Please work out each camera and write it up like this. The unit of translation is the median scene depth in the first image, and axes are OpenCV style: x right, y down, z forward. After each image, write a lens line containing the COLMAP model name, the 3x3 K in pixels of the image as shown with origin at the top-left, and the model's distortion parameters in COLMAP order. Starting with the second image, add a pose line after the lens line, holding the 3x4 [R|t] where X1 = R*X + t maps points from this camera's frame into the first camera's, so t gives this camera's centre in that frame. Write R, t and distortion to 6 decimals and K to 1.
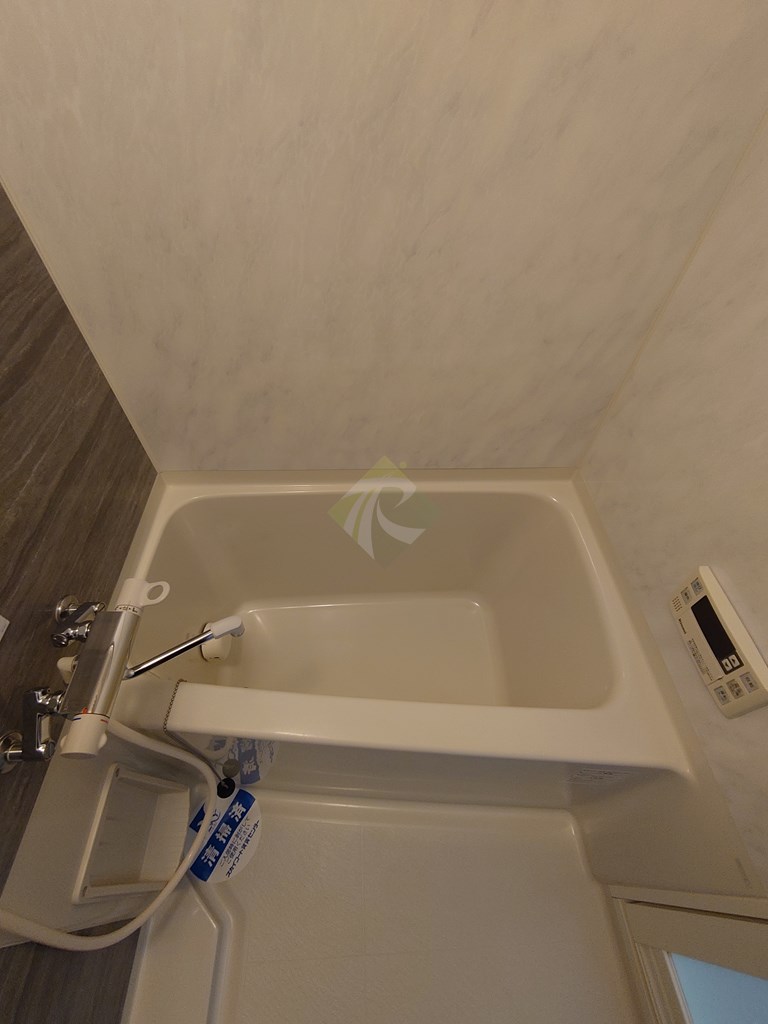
lens RADIAL K [[434.5, 0, 384.4], [0, 434.5, 514.8], [0, 0, 1]] dist [-0.003137, -0.000263]
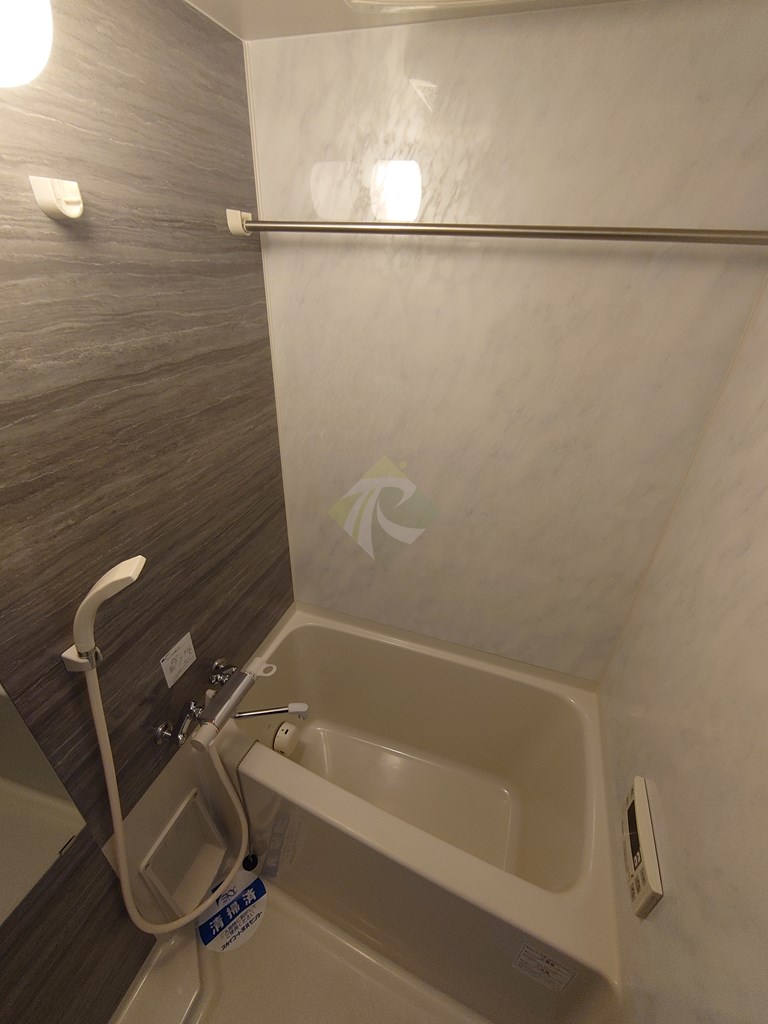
lens RADIAL K [[434.5, 0, 384.4], [0, 434.5, 514.8], [0, 0, 1]] dist [-0.003137, -0.000263]
pose [[0.929308, 0.182055, -0.321314, 0.260430], [-0.290230, 0.898044, -0.330581, 0.056260], [0.228370, 0.400467, 0.887397, -0.509426]]
